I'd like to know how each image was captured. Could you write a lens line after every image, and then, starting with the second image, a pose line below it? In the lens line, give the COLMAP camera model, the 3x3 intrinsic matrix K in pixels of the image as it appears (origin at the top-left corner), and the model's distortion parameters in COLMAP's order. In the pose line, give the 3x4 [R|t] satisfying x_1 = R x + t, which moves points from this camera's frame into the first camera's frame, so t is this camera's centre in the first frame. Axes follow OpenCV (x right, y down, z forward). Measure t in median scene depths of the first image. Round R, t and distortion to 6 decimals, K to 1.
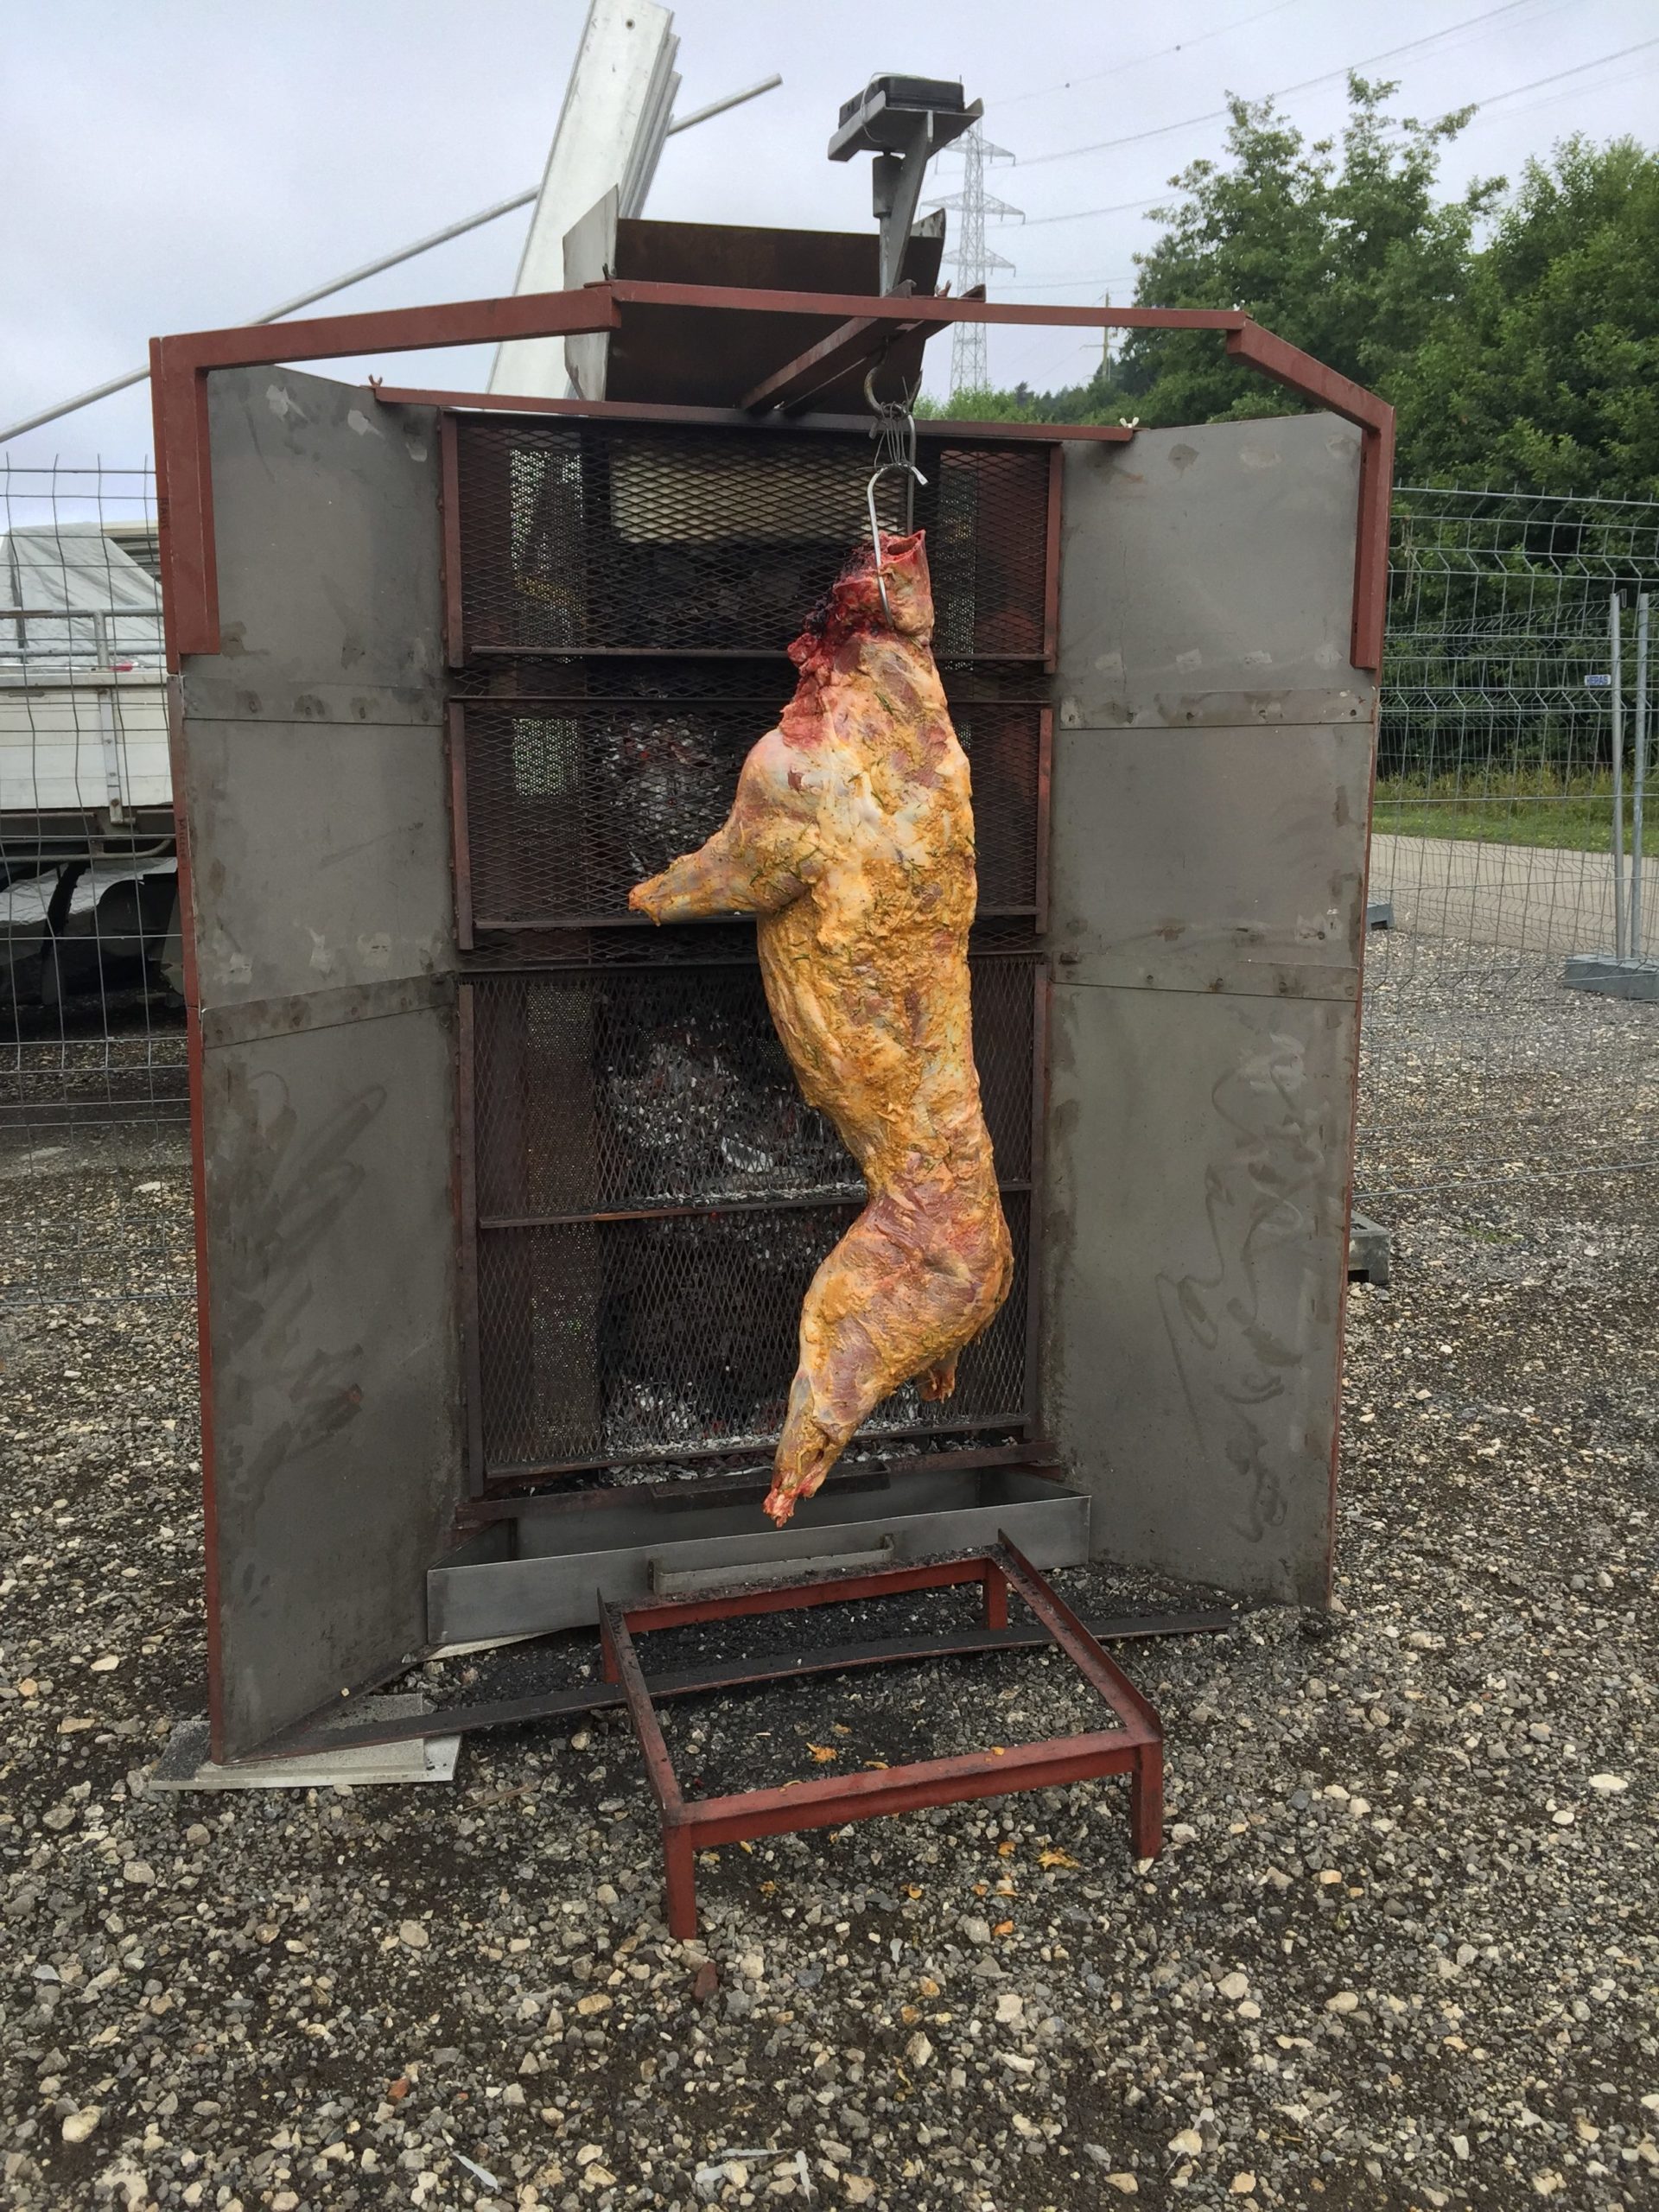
lens RADIAL K [[1941.9, 0, 829.5], [0, 1941.9, 1106.0], [0, 0, 1]] dist [0.120197, -0.183786]
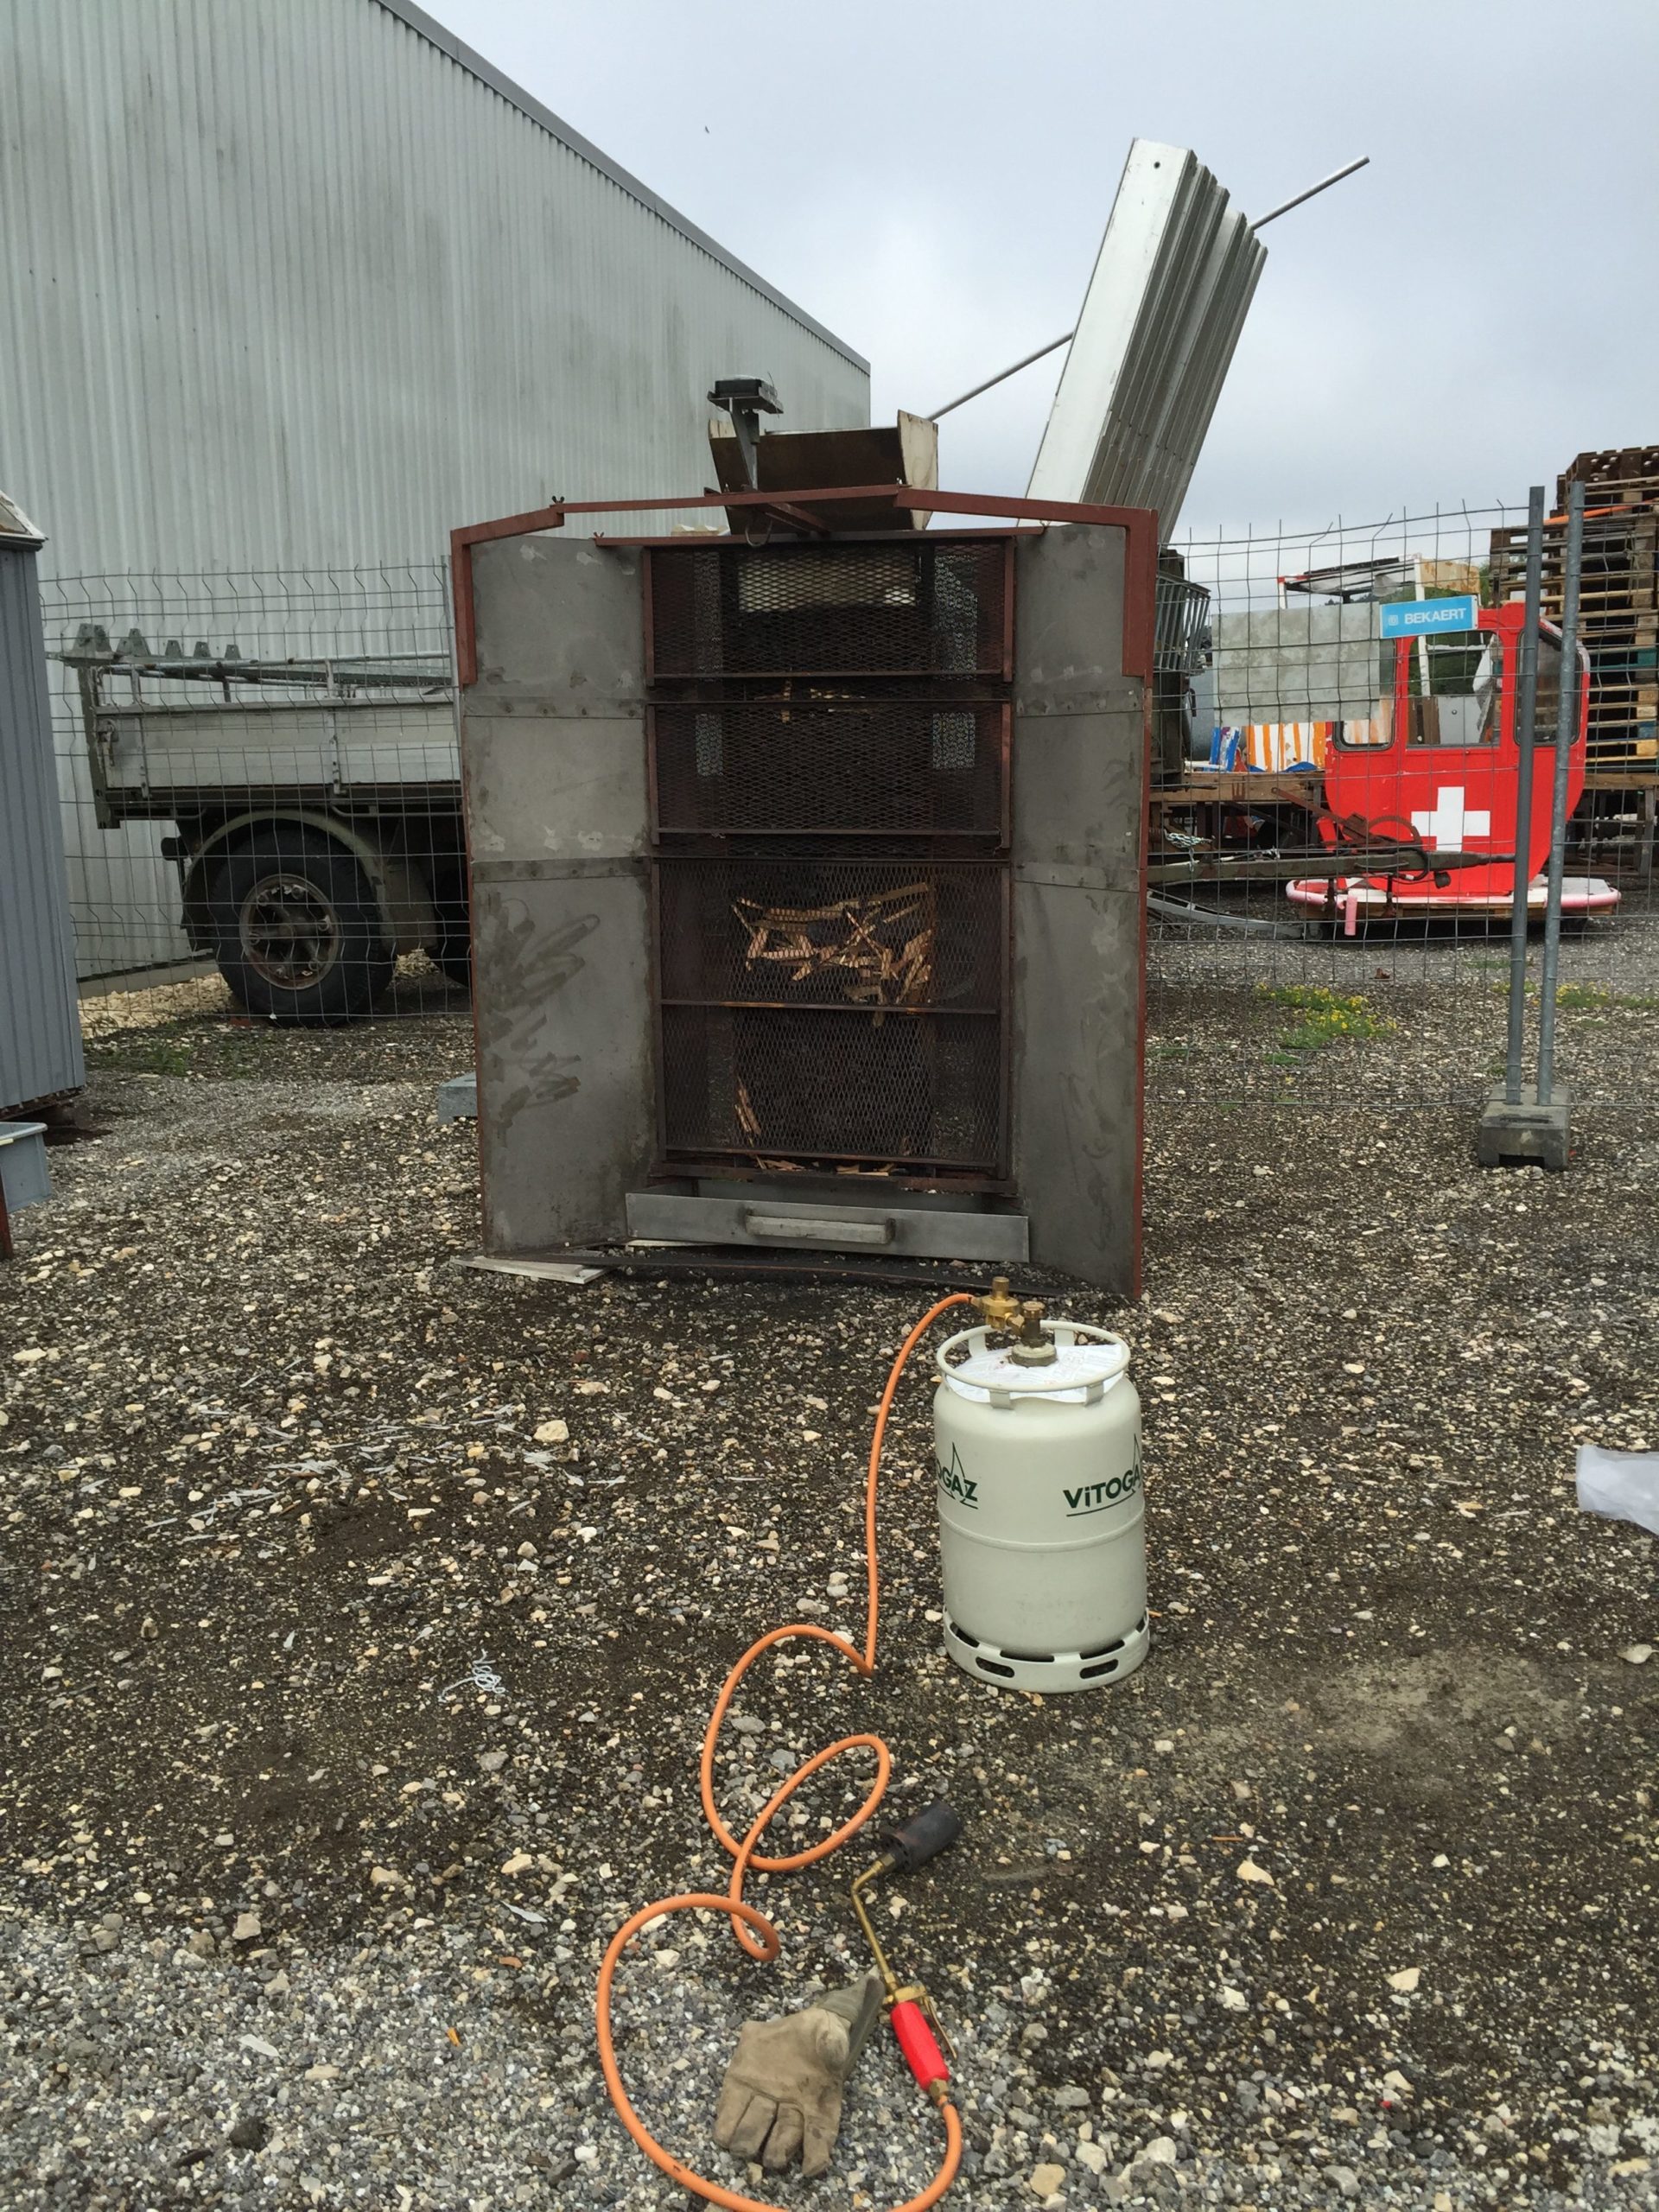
lens RADIAL K [[1941.9, 0, 829.5], [0, 1941.9, 1106.0], [0, 0, 1]] dist [0.120197, -0.183786]
pose [[0.866025, 0.090375, -0.491765, 0.854557], [-0.084132, 0.995845, 0.034852, 0.083168], [0.492872, 0.011191, 0.870030, -0.472946]]
